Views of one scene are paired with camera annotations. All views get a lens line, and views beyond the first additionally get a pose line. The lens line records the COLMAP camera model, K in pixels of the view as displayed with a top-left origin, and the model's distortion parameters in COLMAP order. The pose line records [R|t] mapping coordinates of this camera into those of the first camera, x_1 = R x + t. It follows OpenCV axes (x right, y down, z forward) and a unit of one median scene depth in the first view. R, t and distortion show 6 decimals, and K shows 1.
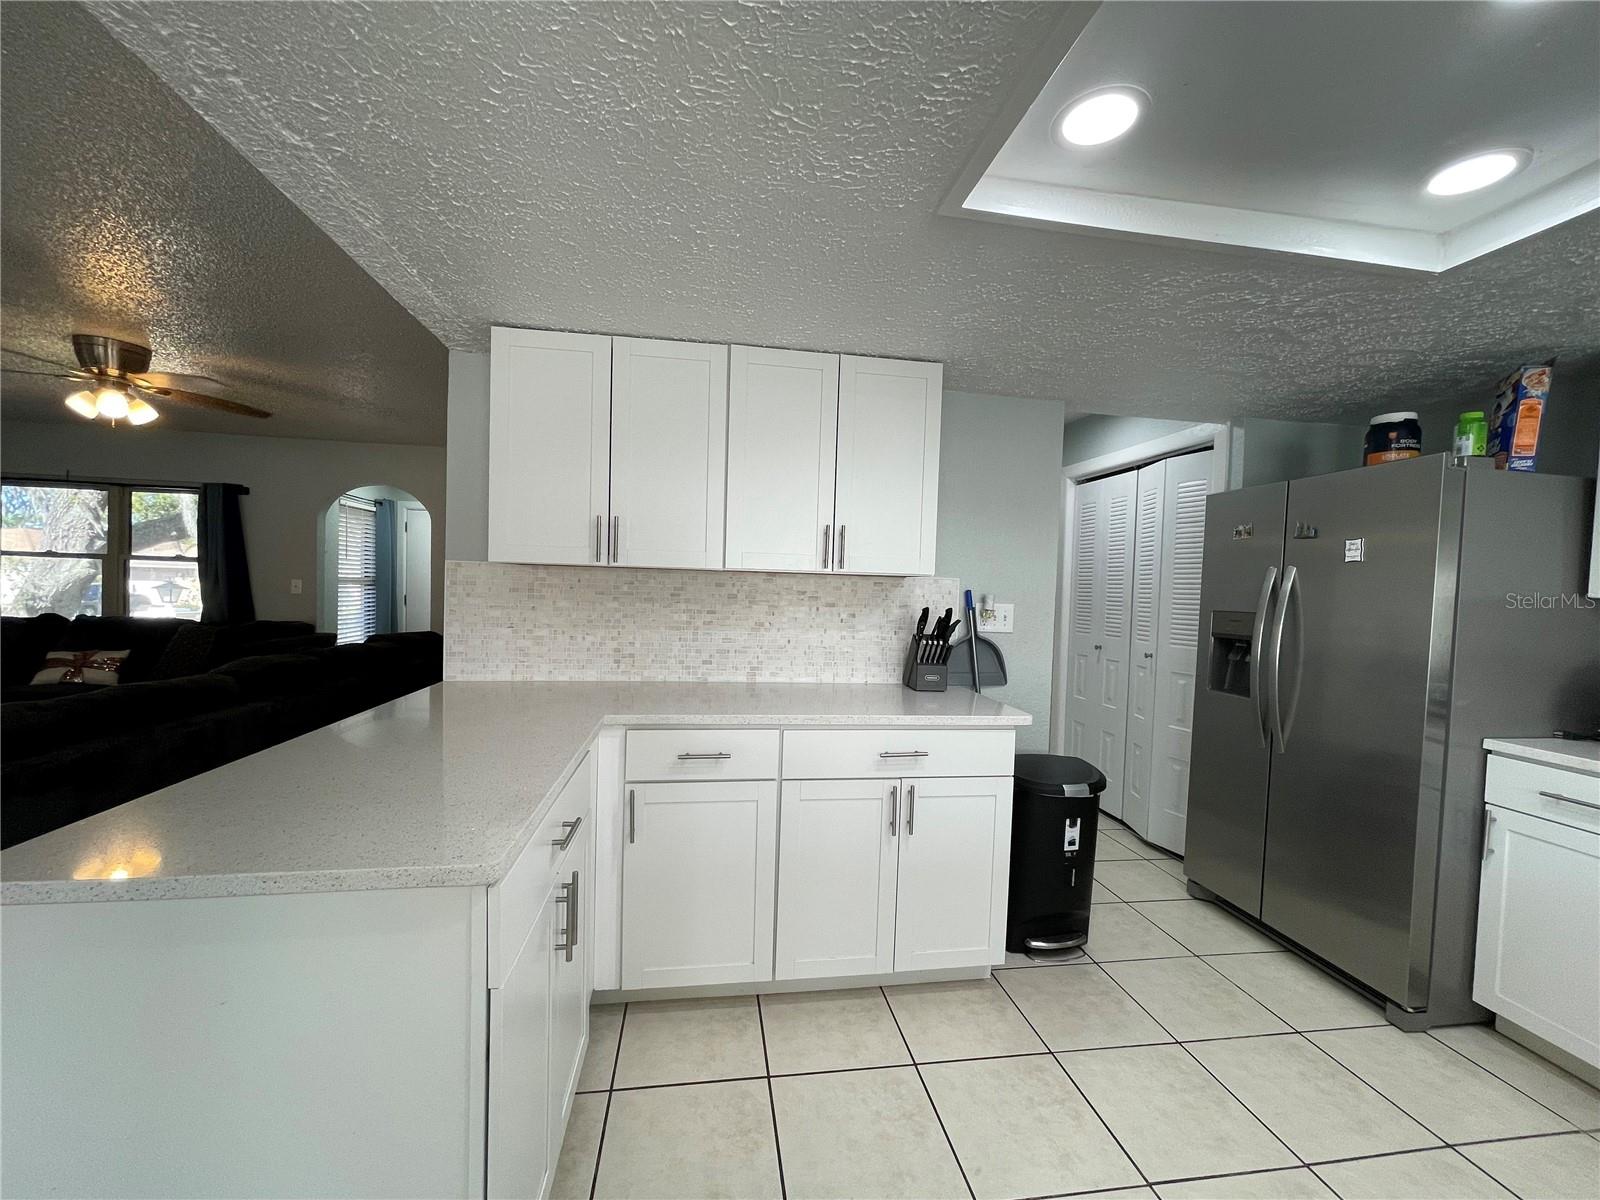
lens RADIAL K [[642.5, 0, 801.1], [0, 642.5, 608.0], [0, 0, 1]] dist [0.001143, -0.000253]
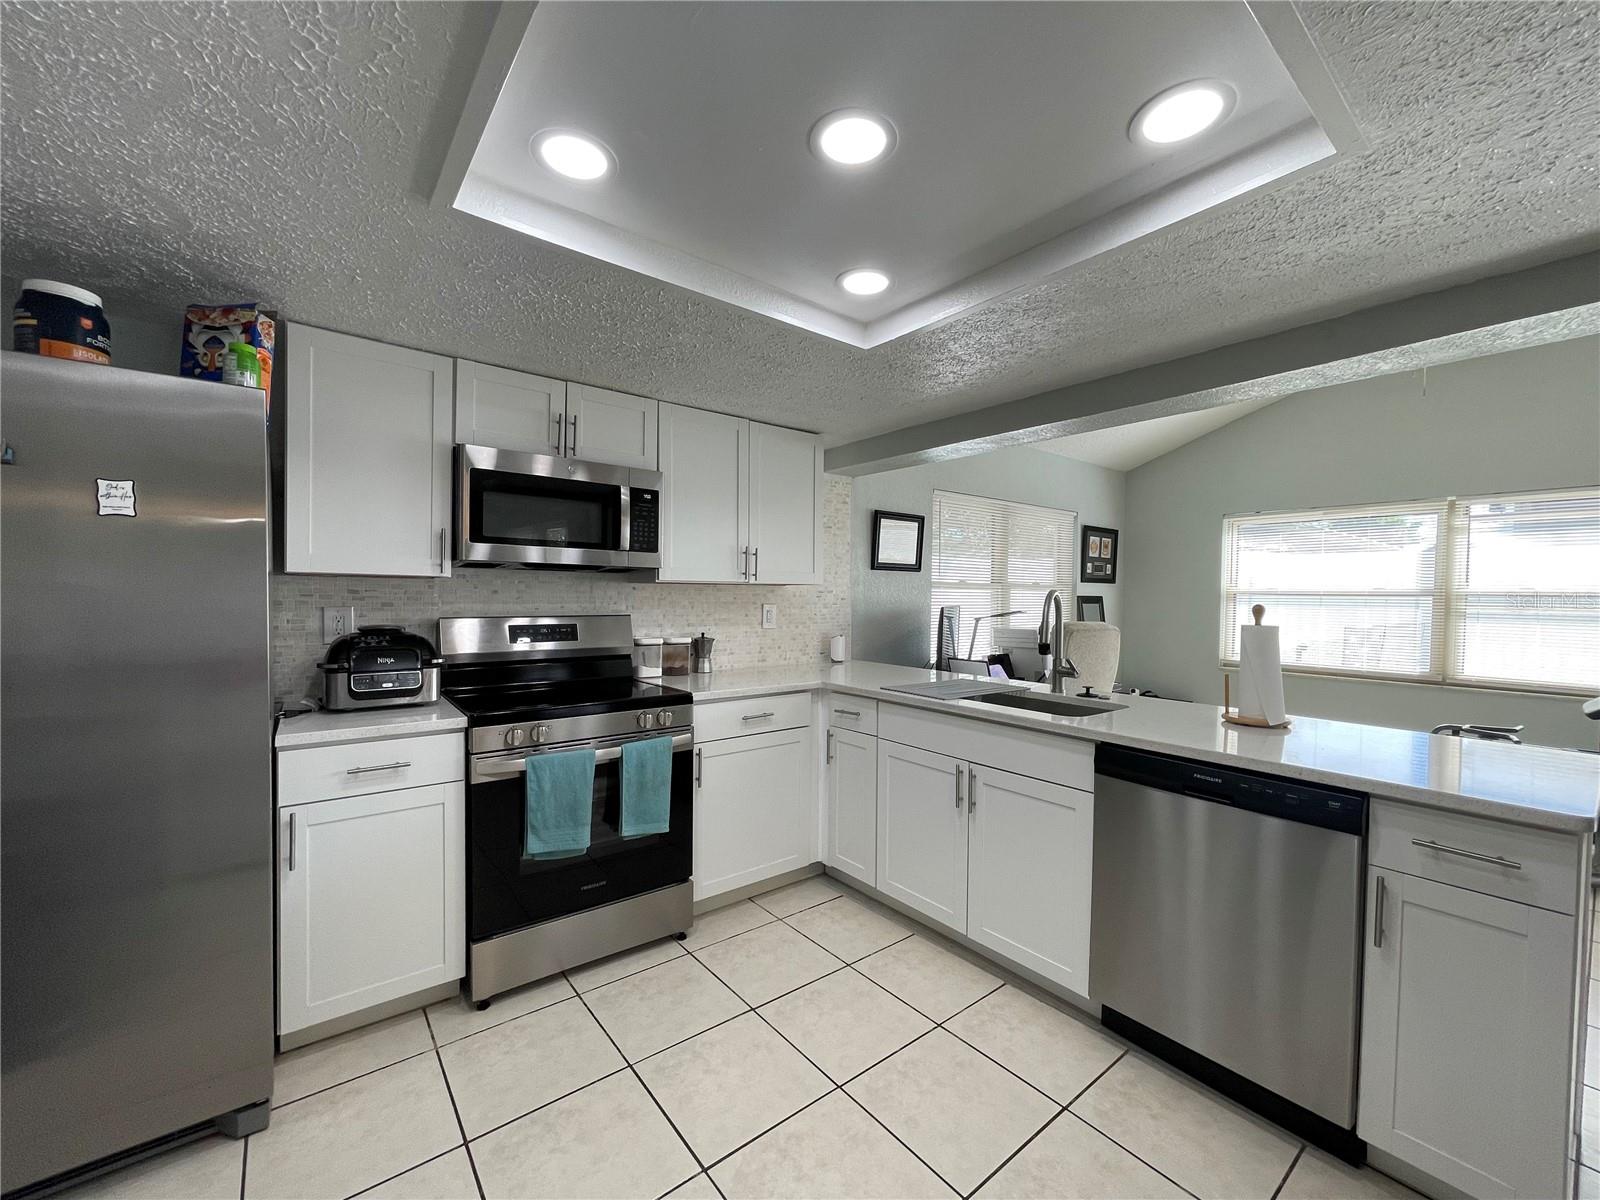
lens RADIAL K [[642.5, 0, 801.1], [0, 642.5, 608.0], [0, 0, 1]] dist [0.001143, -0.000253]
pose [[-0.492972, -0.056024, 0.868239, -0.021192], [0.002805, 0.997817, 0.065978, -0.018205], [-0.870040, 0.034961, -0.491739, 0.616180]]
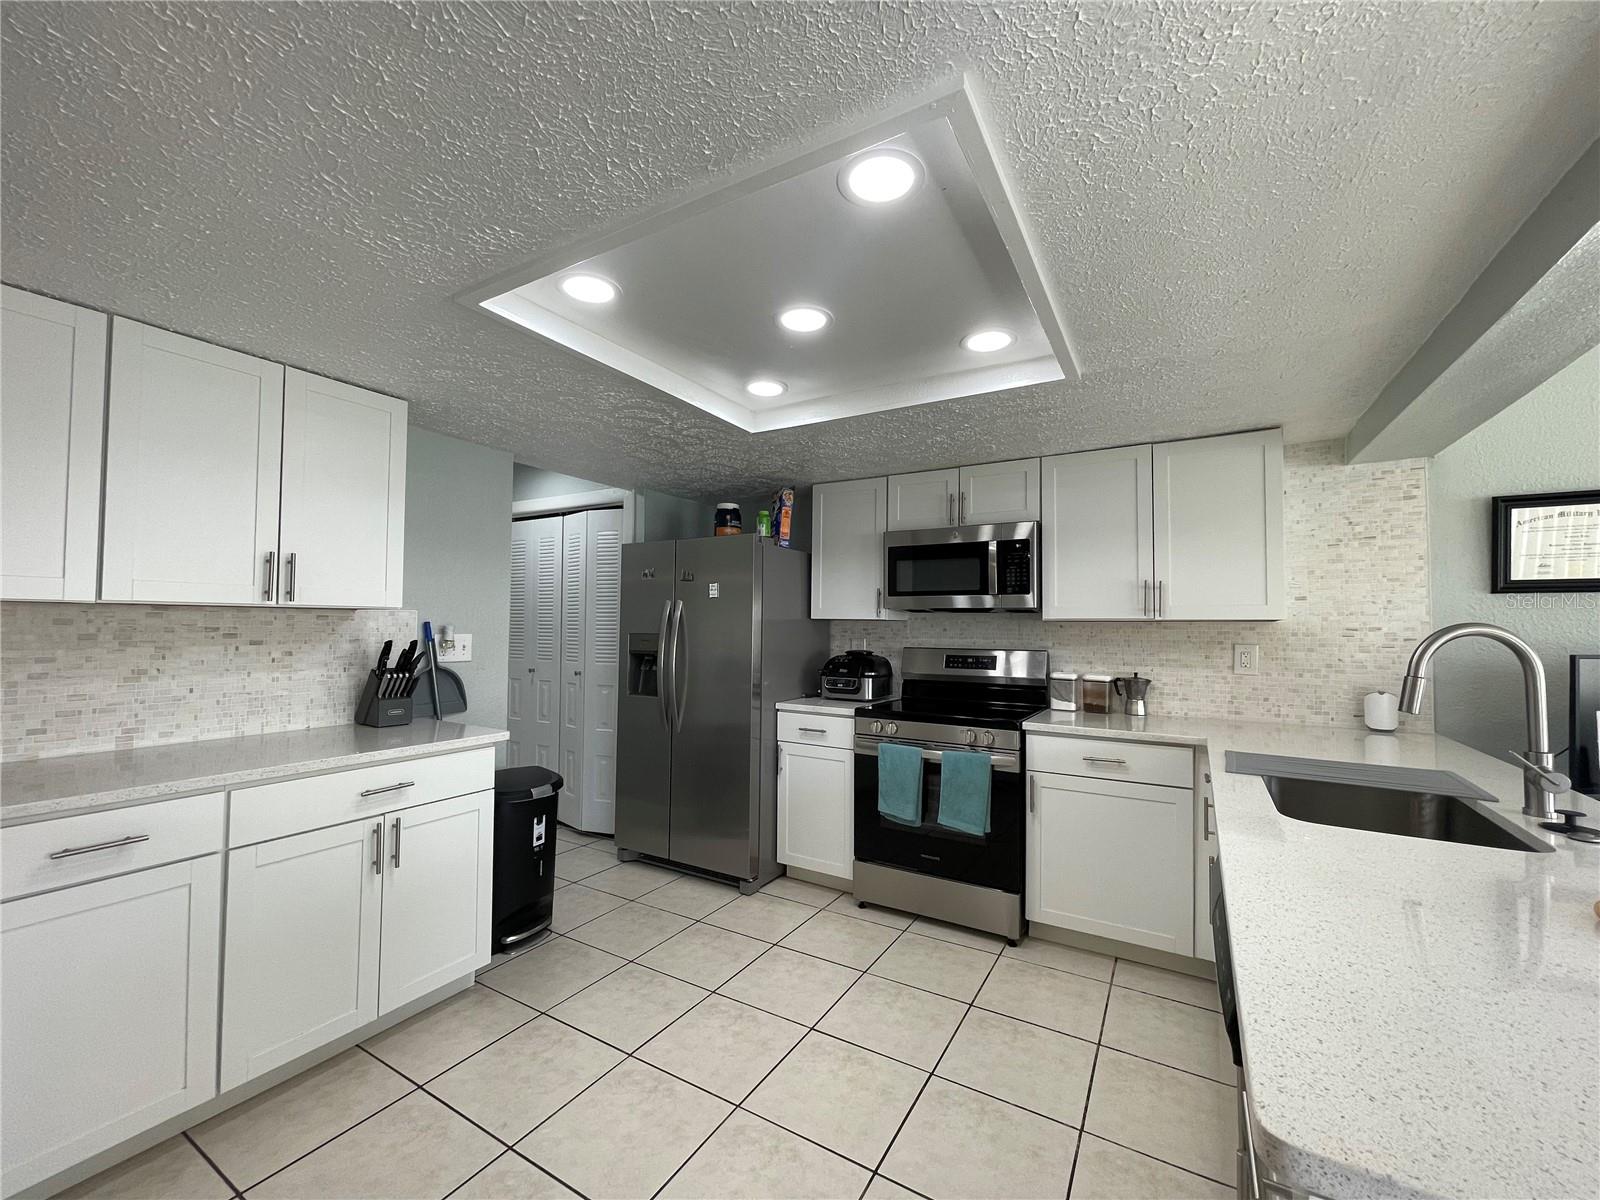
lens RADIAL K [[642.5, 0, 801.1], [0, 642.5, 608.0], [0, 0, 1]] dist [0.001143, -0.000253]
pose [[0.635996, -0.004373, 0.771680, -0.154069], [0.038279, 0.998932, -0.025888, -0.000830], [-0.770743, 0.046004, 0.635484, -0.105750]]
